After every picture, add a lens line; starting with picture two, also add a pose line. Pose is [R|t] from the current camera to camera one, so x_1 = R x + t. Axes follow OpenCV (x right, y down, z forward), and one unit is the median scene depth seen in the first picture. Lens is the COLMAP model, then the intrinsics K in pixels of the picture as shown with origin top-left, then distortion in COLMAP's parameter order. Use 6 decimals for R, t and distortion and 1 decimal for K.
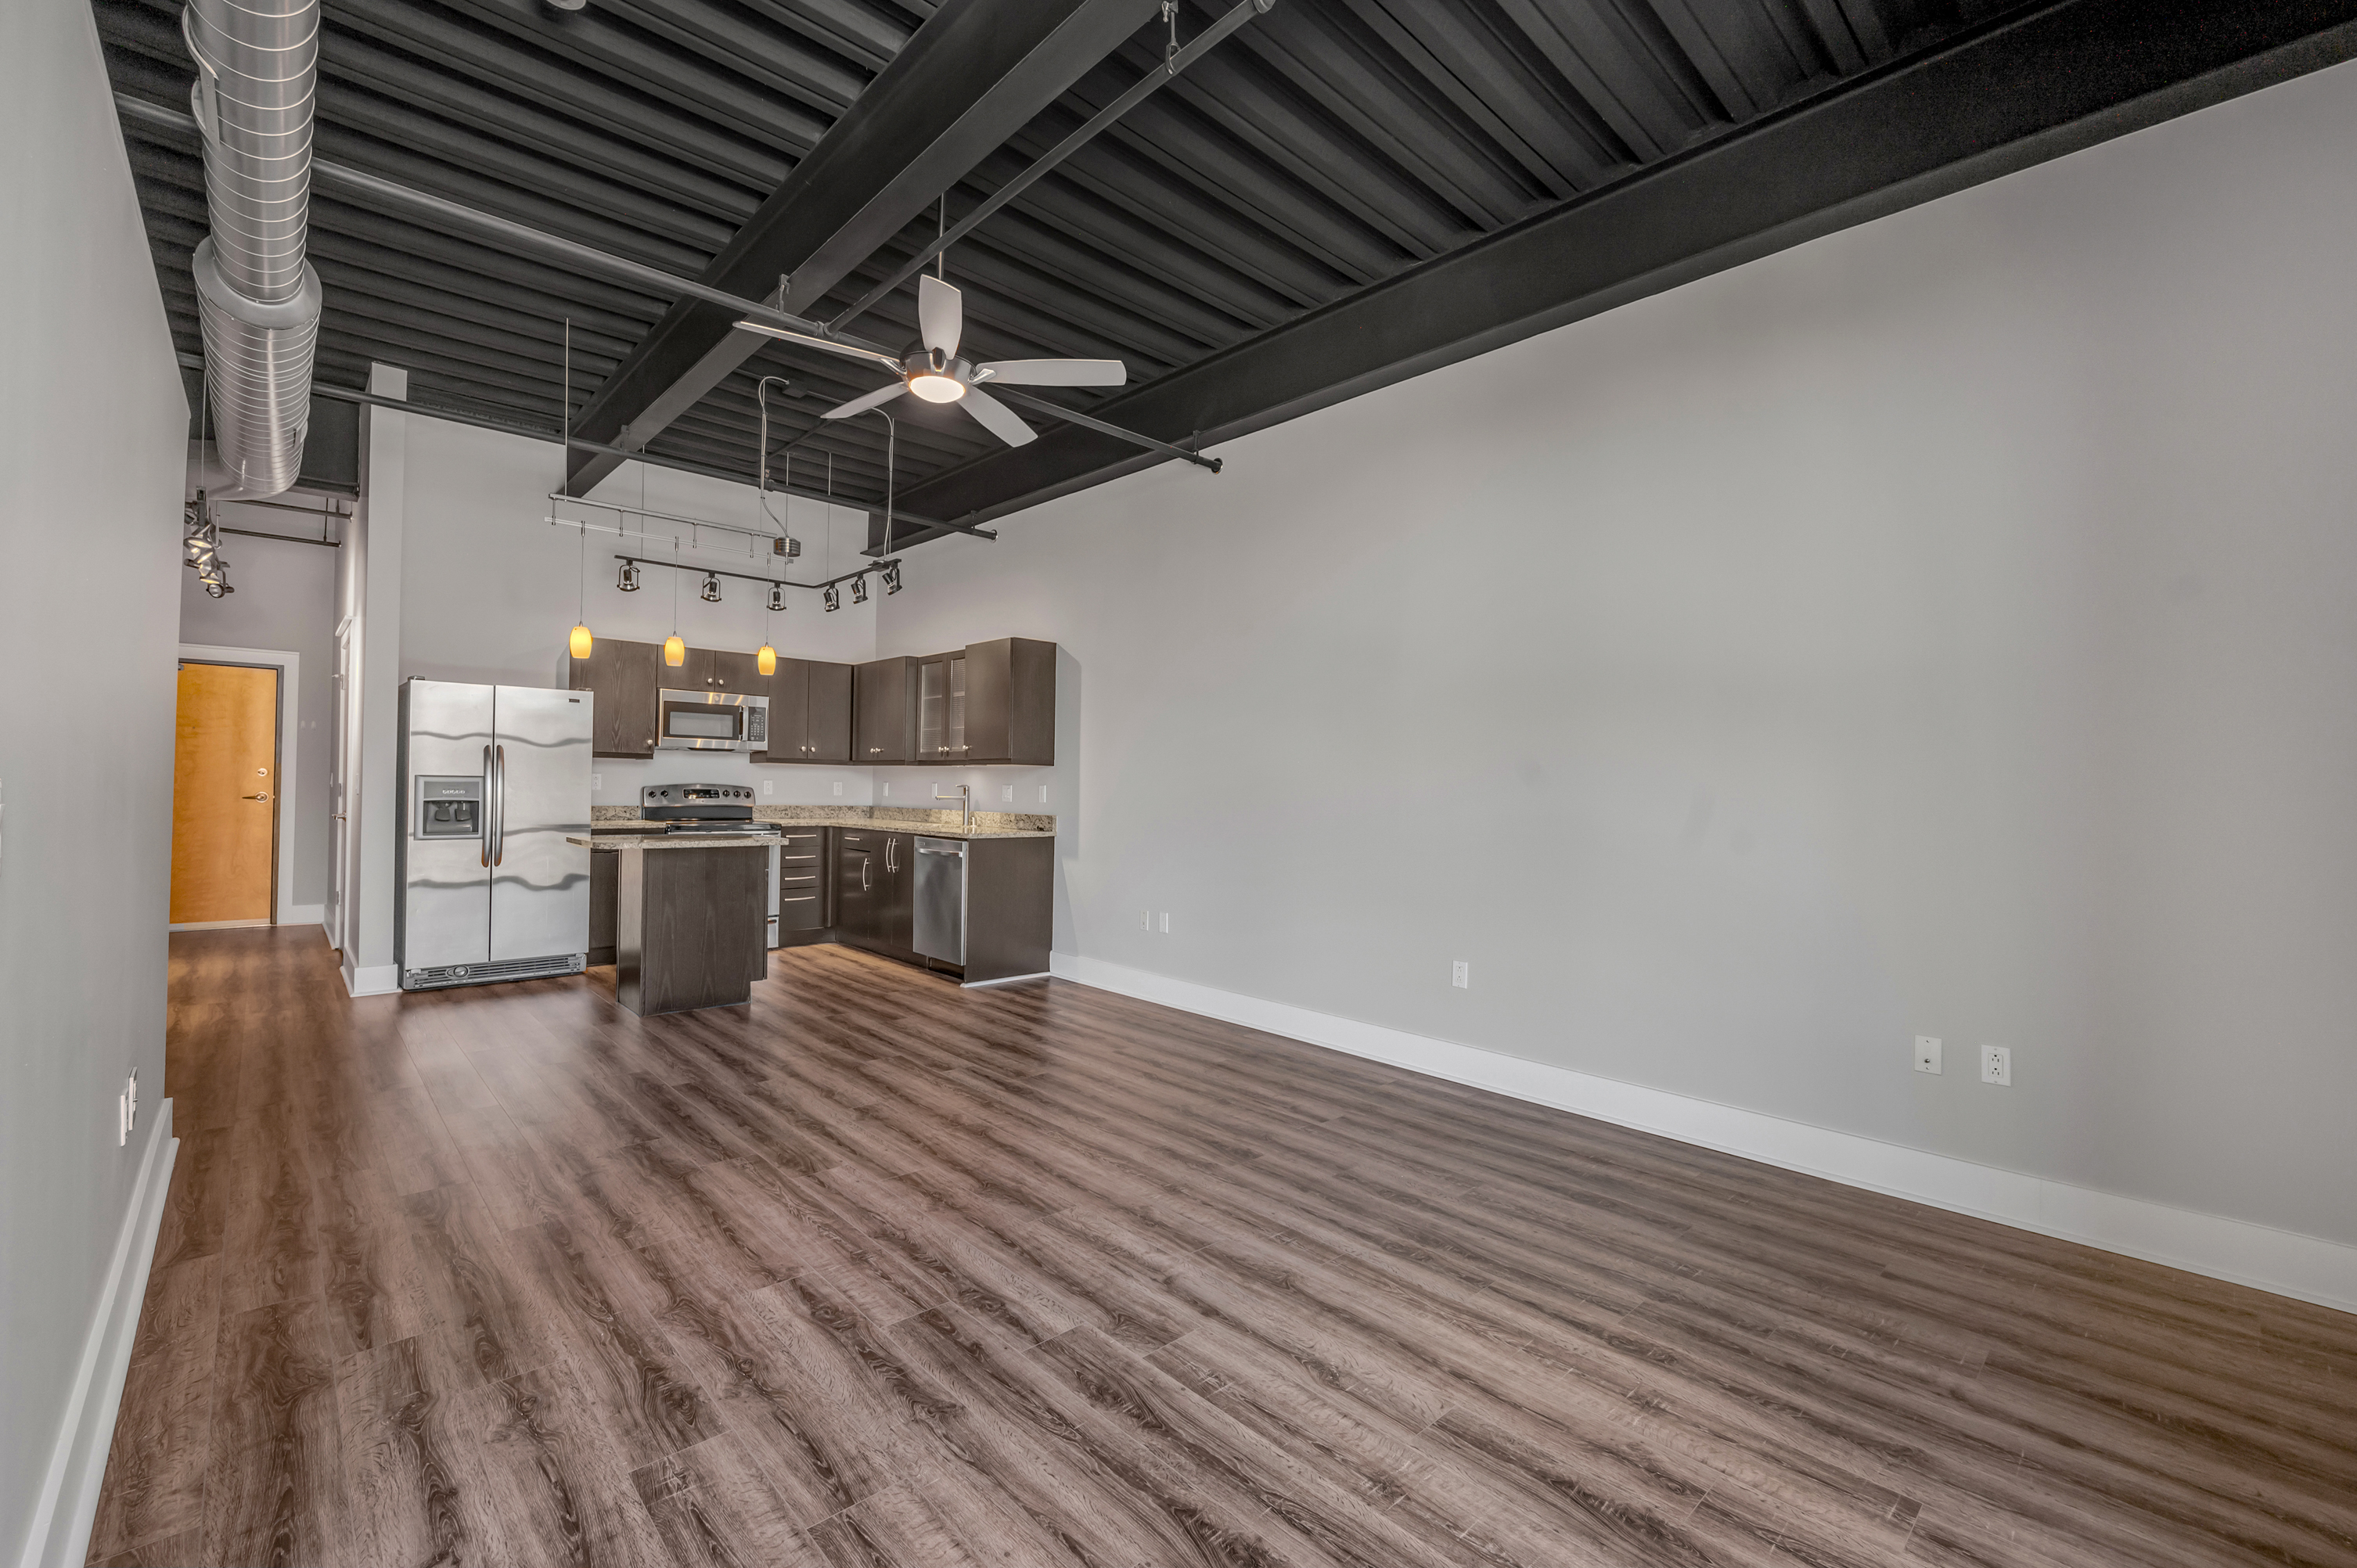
lens RADIAL K [[997.0, 0, 1190.2], [0, 997.0, 781.9], [0, 0, 1]] dist [-0.002650, 0.000000]
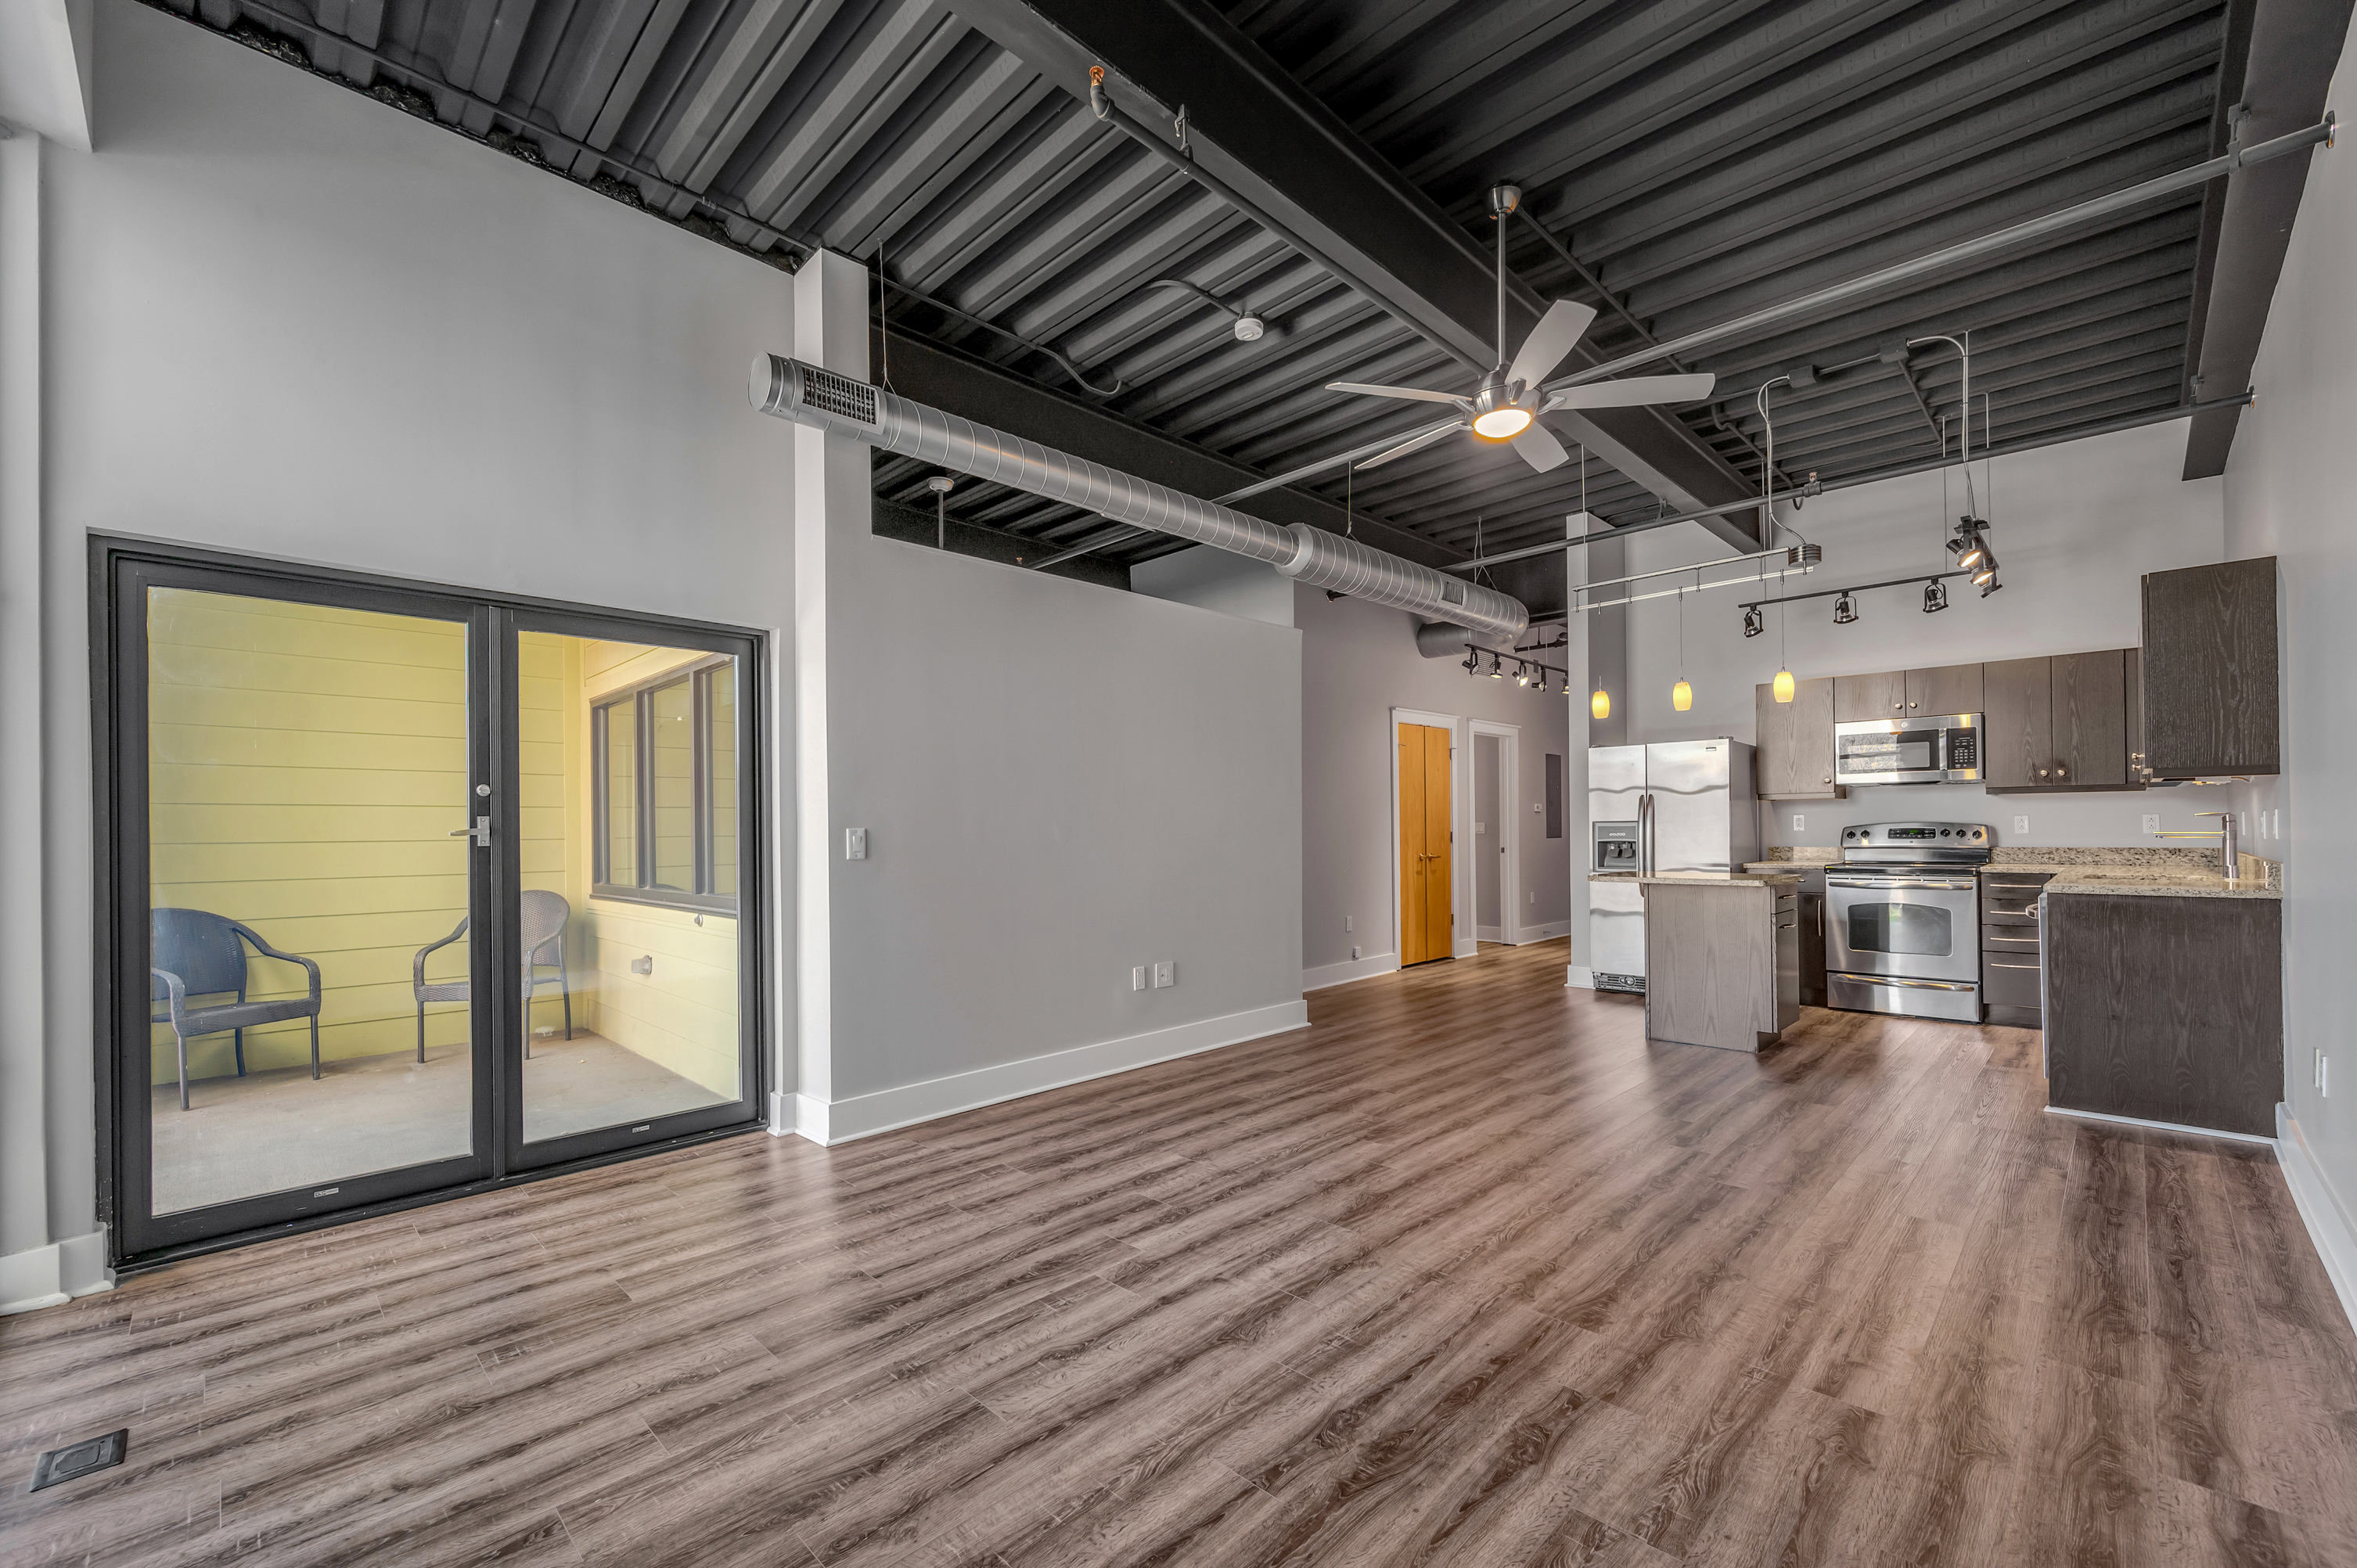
lens RADIAL K [[964.3, 0, 1167.5], [0, 964.3, 826.9], [0, 0, 1]] dist [-0.006807, 0.001079]
pose [[0.017986, -0.021014, -0.999617, 0.726102], [0.017553, 0.999632, -0.020698, 0.025487], [0.999684, -0.017174, 0.018348, 0.665985]]
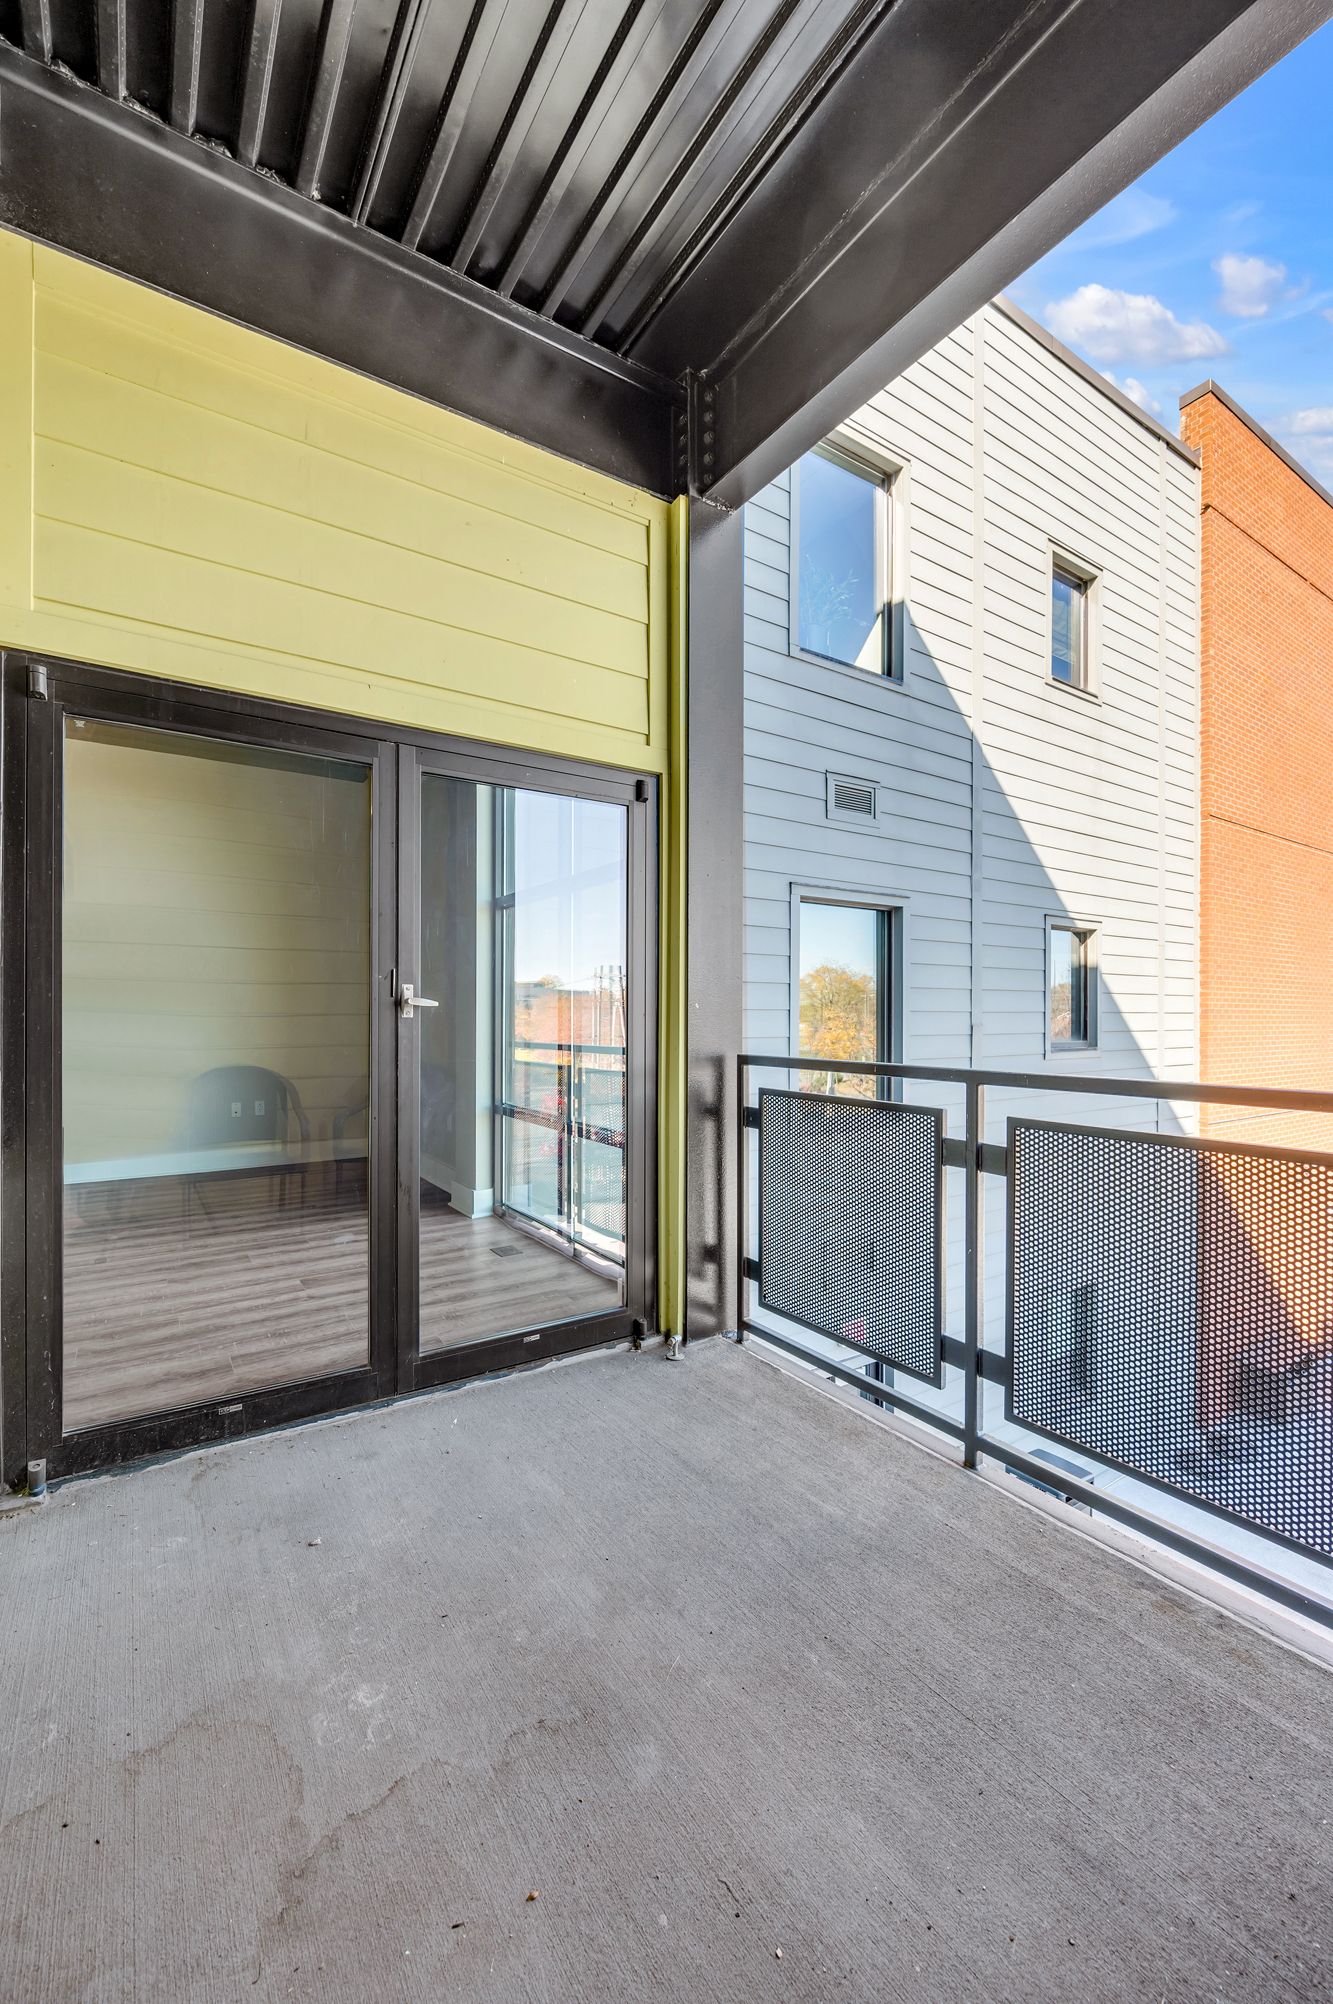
lens RADIAL K [[819.9, 0, 651.1], [0, 819.9, 1016.0], [0, 0, 1]] dist [-0.006807, 0.001079]
pose [[0.193719, -0.003883, 0.981049, -0.856674], [-0.009602, 0.999937, 0.005854, 0.011291], [-0.981010, -0.010555, 0.193670, -0.312787]]
